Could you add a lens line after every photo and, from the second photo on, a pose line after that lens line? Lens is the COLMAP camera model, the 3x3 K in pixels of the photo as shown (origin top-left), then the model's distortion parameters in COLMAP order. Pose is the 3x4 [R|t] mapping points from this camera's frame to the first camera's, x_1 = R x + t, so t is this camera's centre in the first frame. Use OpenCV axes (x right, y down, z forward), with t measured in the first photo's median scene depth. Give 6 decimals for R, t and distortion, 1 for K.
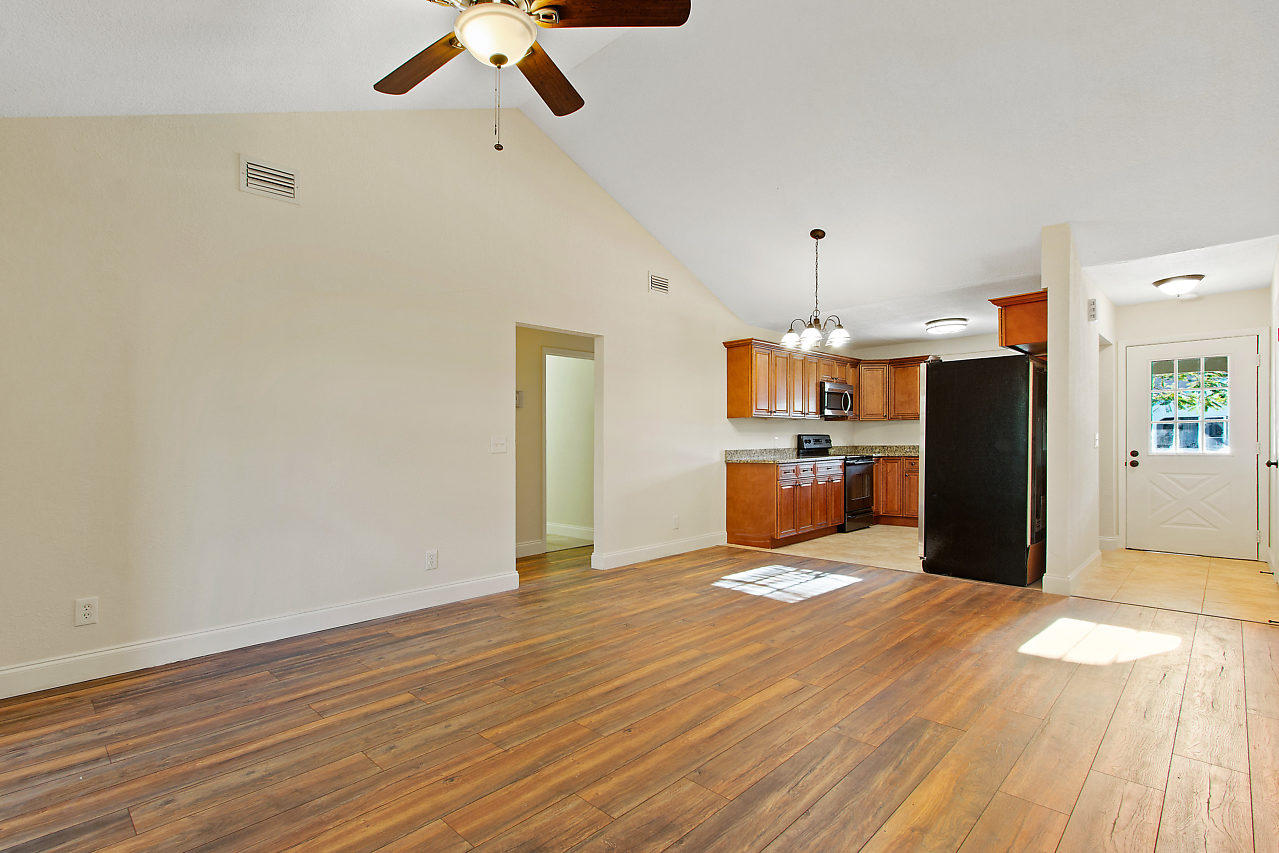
lens RADIAL K [[596.4, 0, 638.1], [0, 596.4, 449.4], [0, 0, 1]] dist [0.001993, -0.000283]
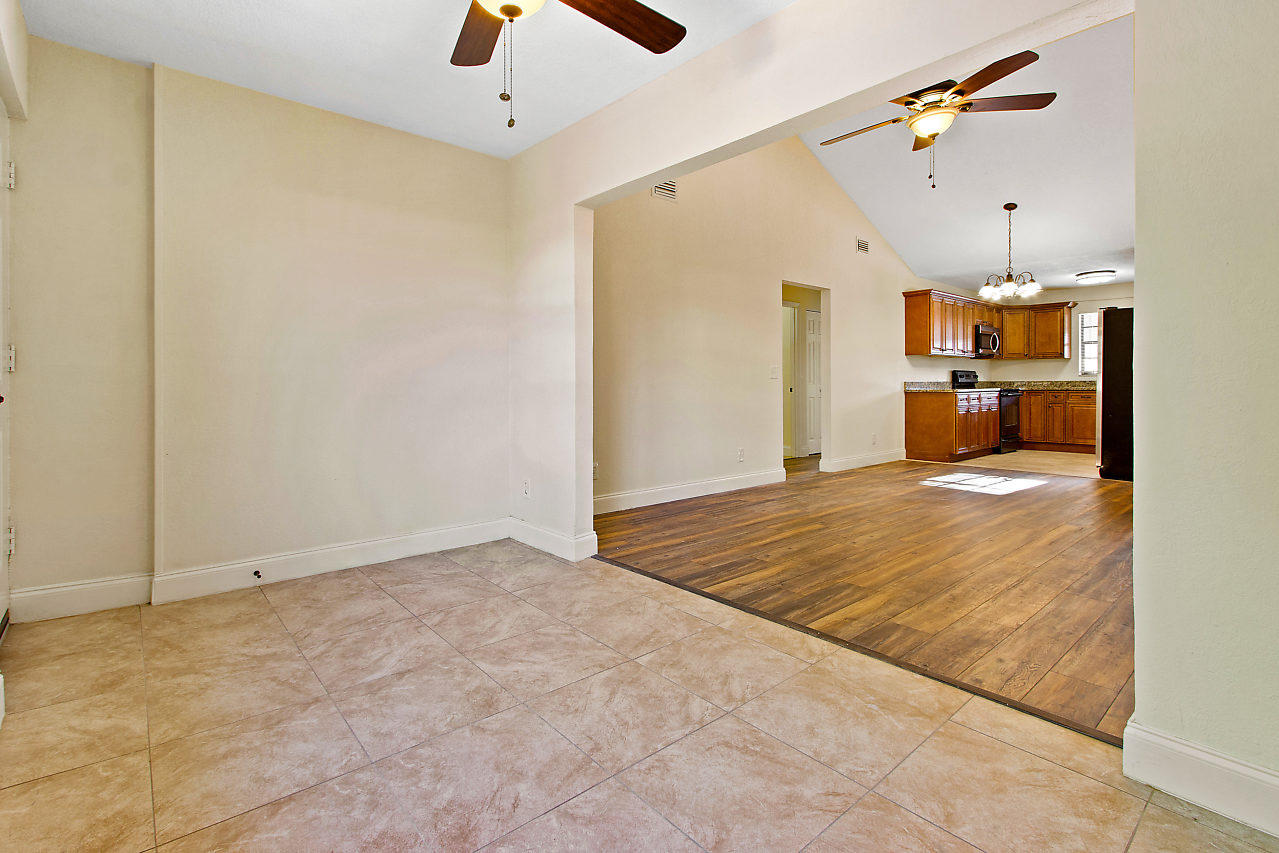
lens RADIAL K [[595.2, 0, 635.1], [0, 595.2, 388.0], [0, 0, 1]] dist [0.001947, -0.000173]
pose [[0.996996, 0.006169, -0.077205, -0.301629], [-0.006922, 0.999931, -0.009487, 0.028979], [0.077142, 0.009993, 0.996970, -0.239960]]
